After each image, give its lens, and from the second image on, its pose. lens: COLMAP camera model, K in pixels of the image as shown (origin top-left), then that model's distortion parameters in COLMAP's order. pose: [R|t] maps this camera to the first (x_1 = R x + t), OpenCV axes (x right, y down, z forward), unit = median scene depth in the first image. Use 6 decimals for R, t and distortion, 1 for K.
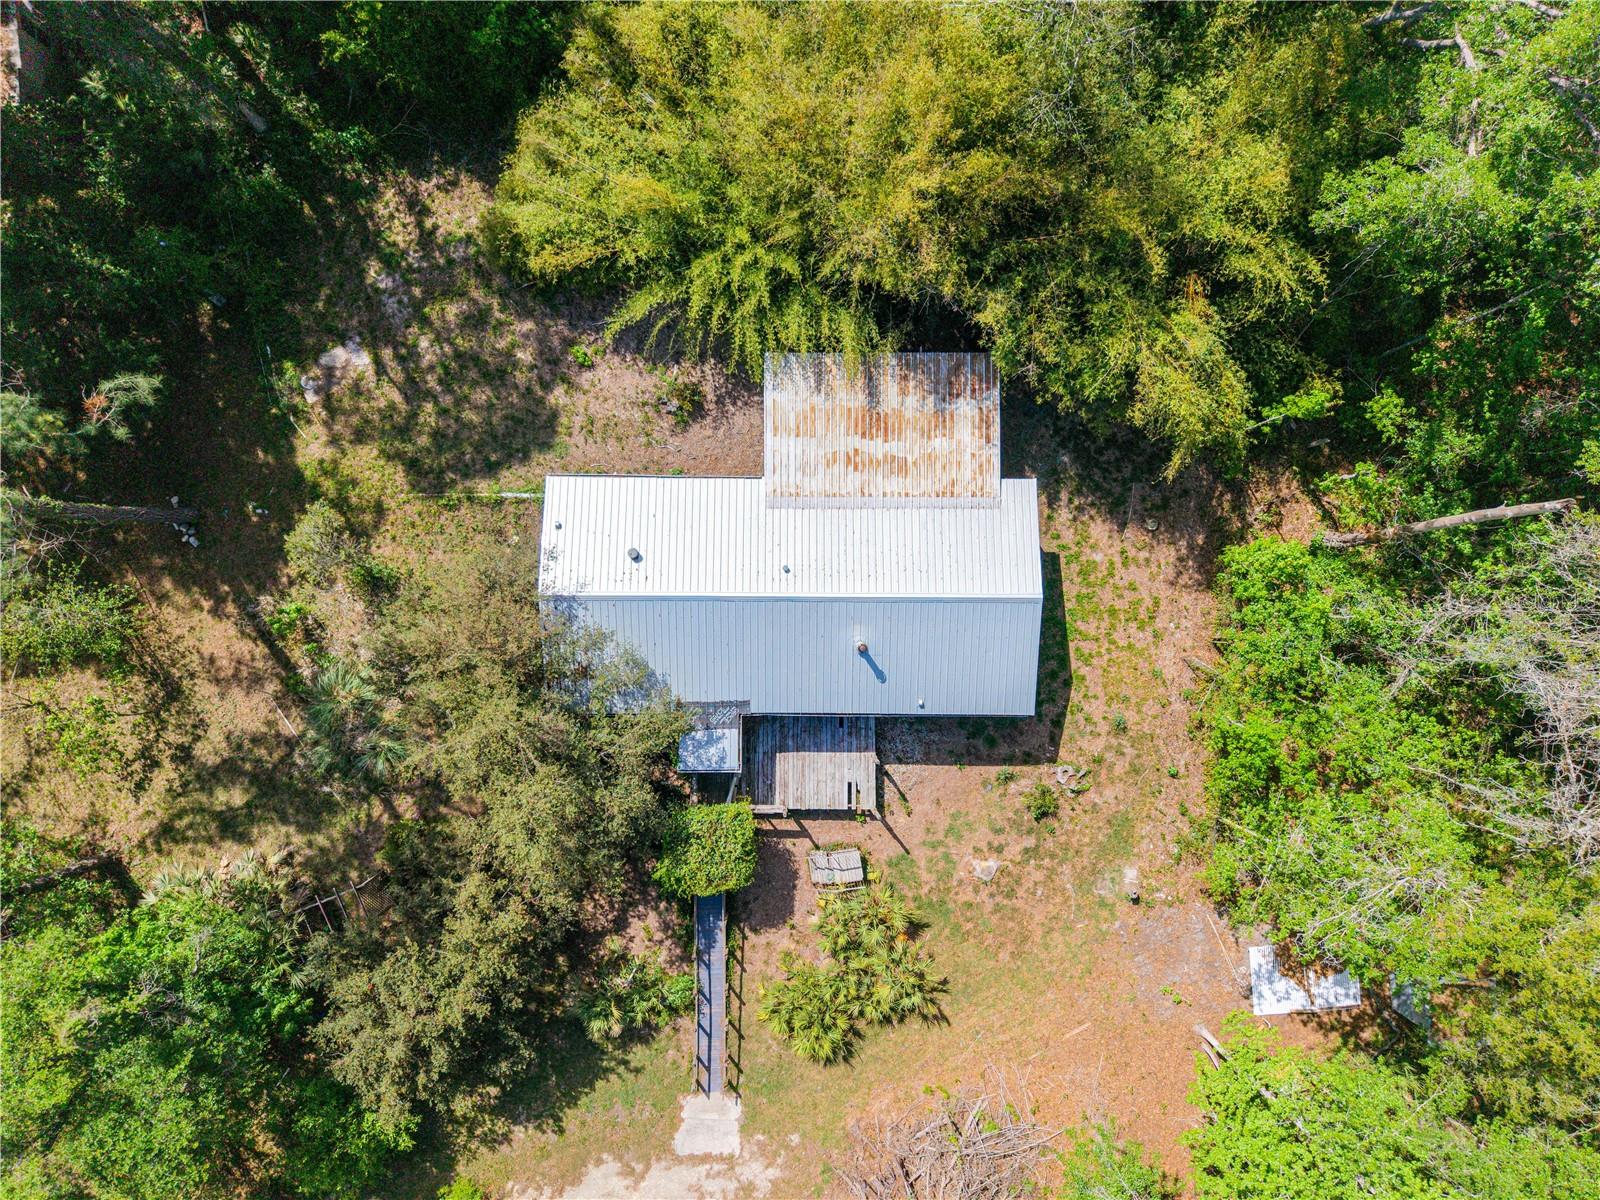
lens RADIAL K [[1094.1, 0, 794.2], [0, 1094.1, 594.2], [0, 0, 1]] dist [-0.020158, -0.019827]
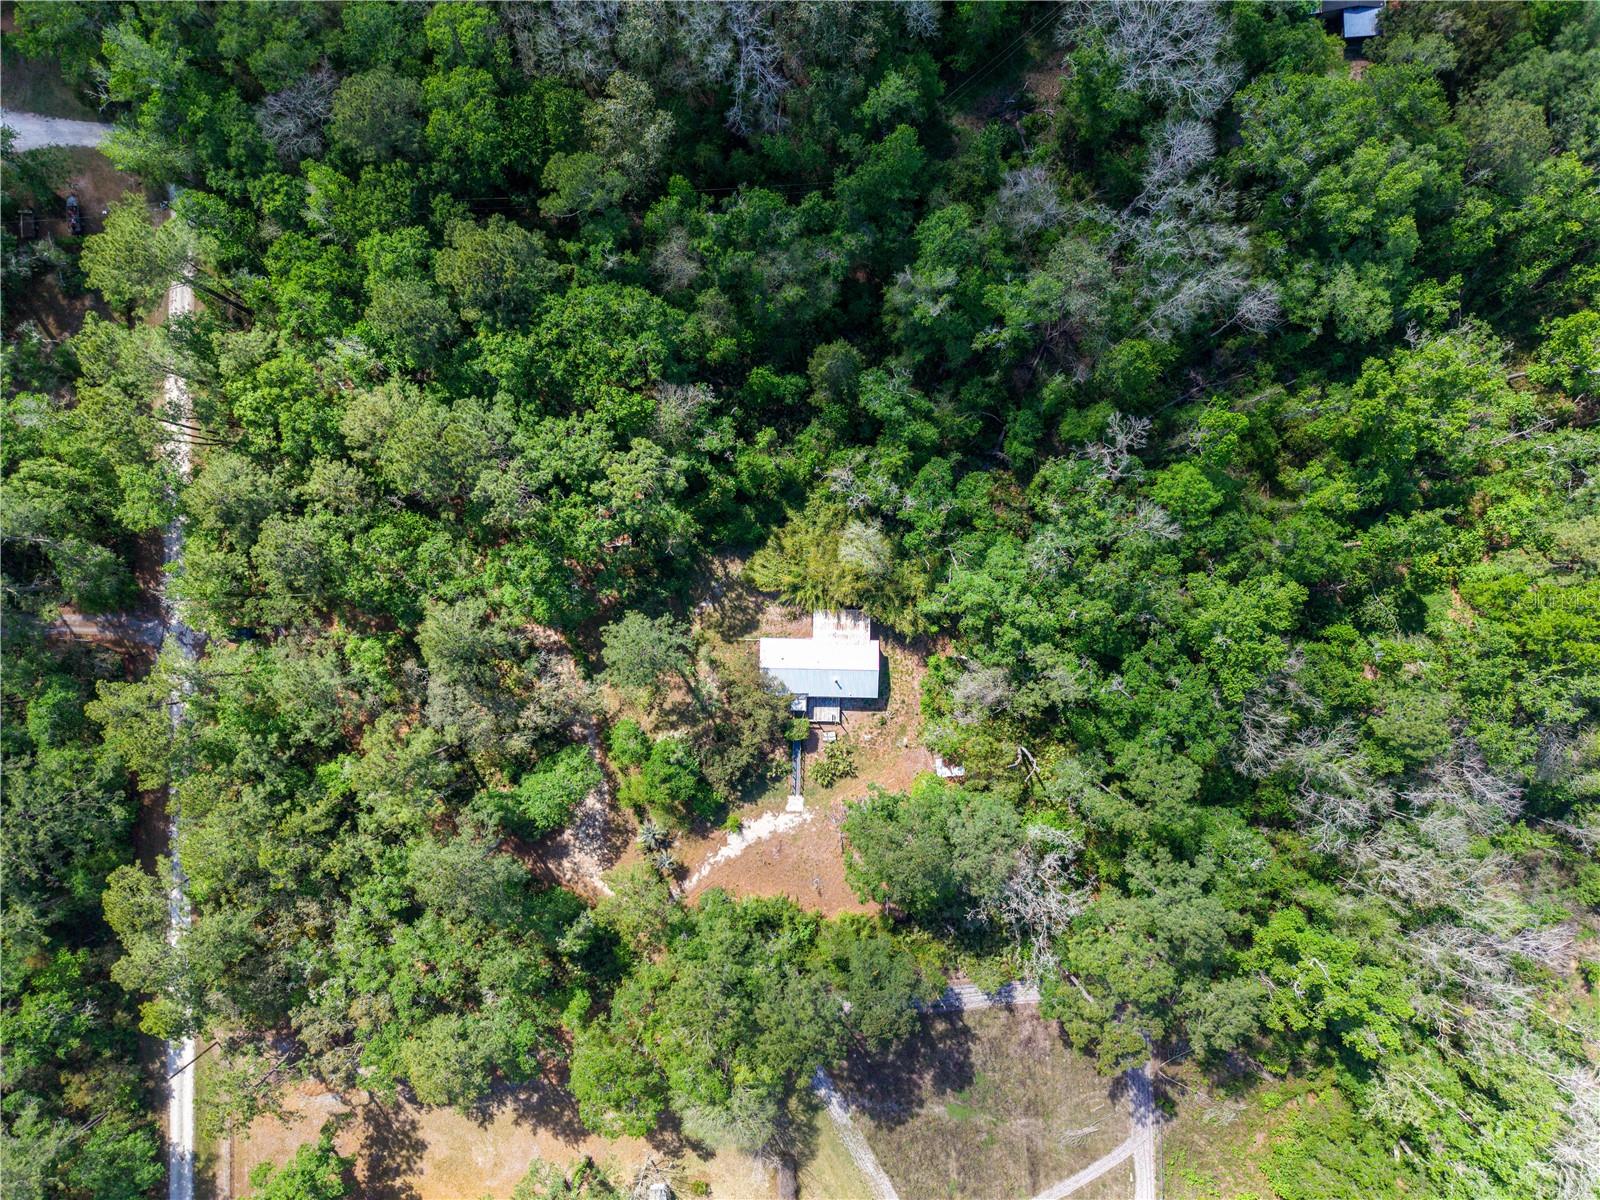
lens RADIAL K [[1094.1, 0, 805.8], [0, 1094.1, 606.5], [0, 0, 1]] dist [-0.020158, -0.019827]
pose [[0.999812, 0.012171, 0.015079, -0.110366], [-0.012238, 0.999916, 0.004341, -0.233742], [-0.015025, -0.004525, 0.999877, -2.943833]]
